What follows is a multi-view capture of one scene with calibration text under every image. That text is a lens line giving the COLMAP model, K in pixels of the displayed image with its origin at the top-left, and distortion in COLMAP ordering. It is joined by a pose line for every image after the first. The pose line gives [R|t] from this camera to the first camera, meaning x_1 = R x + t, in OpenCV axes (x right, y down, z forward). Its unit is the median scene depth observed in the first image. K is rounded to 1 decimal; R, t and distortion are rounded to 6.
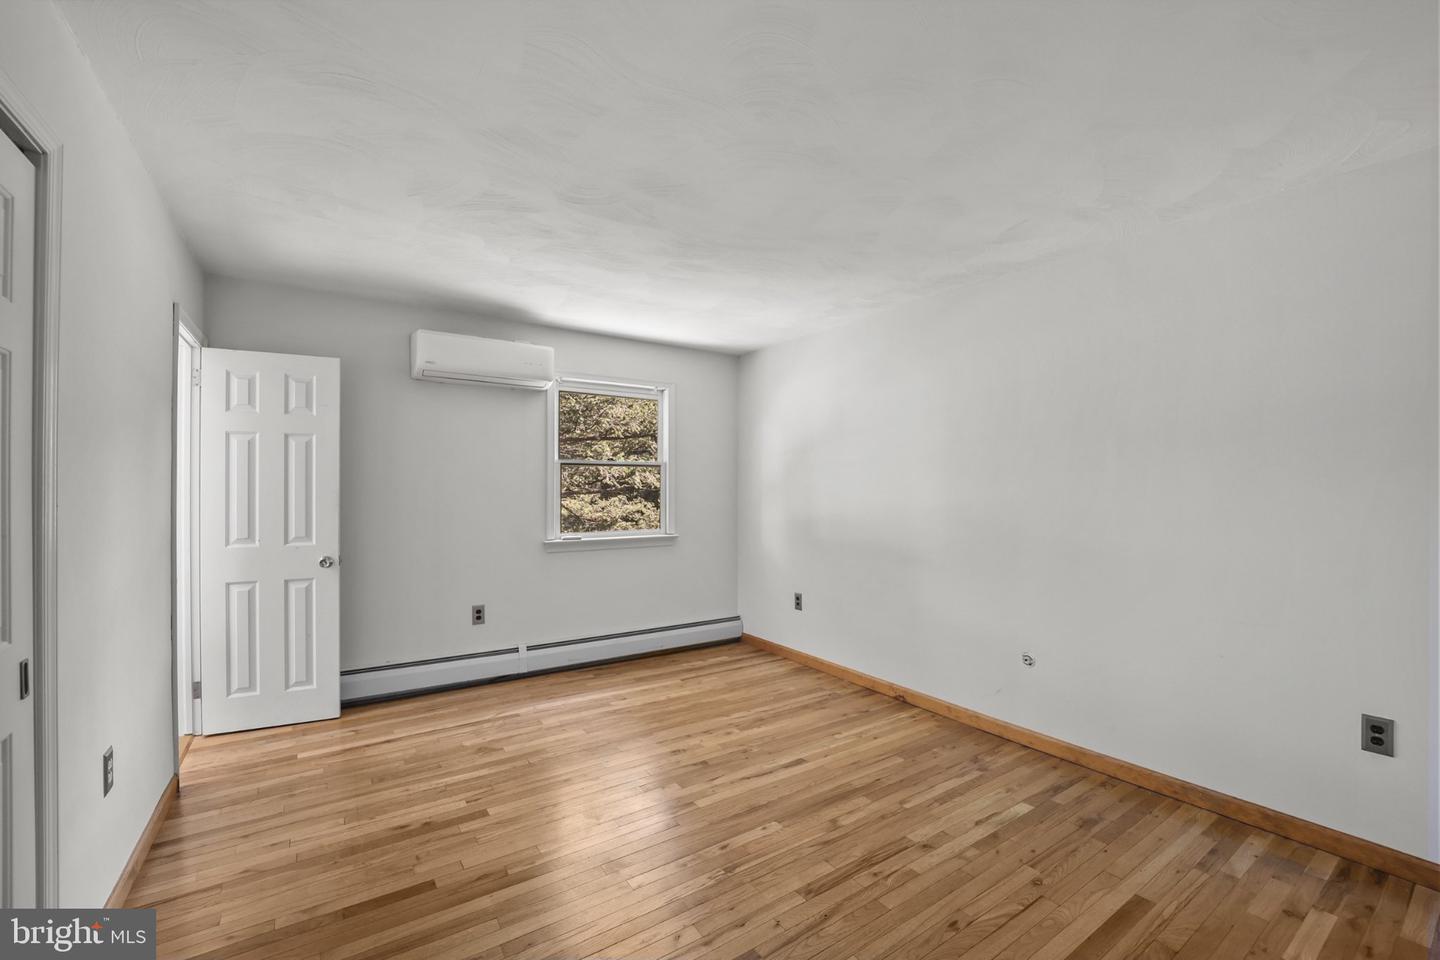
lens RADIAL K [[607.0, 0, 718.7], [0, 607.0, 481.6], [0, 0, 1]] dist [-0.000367, 0.000006]
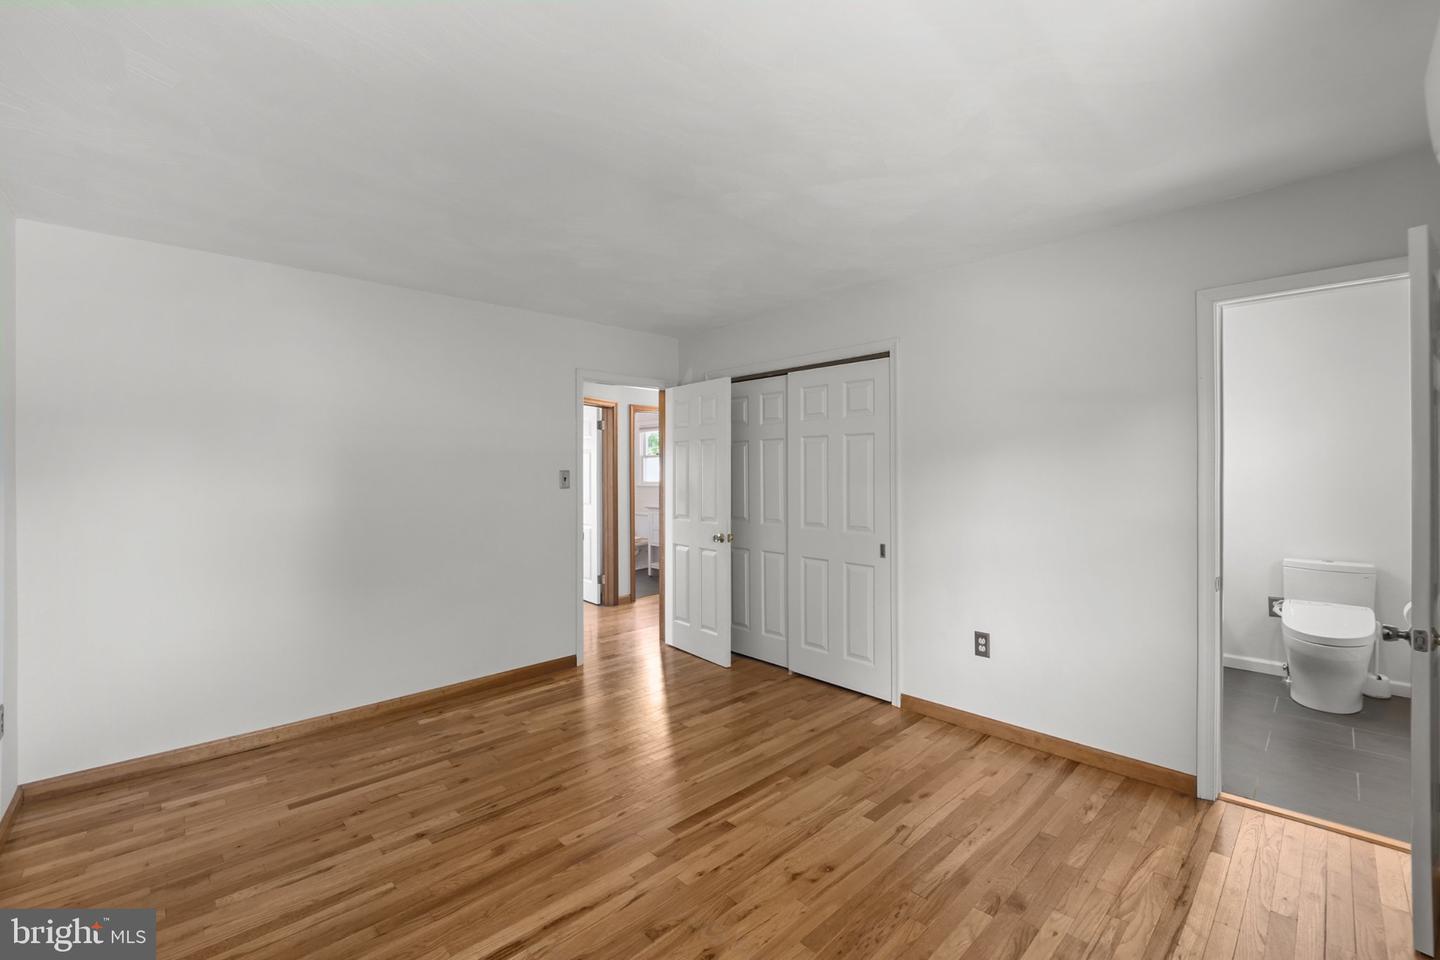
lens RADIAL K [[607.0, 0, 721.1], [0, 607.0, 477.6], [0, 0, 1]] dist [-0.000367, 0.000006]
pose [[-0.986503, 0.008711, -0.163508, 0.005193], [0.008809, 0.999961, 0.000130, -0.000208], [0.163503, -0.001312, -0.986542, 2.102654]]
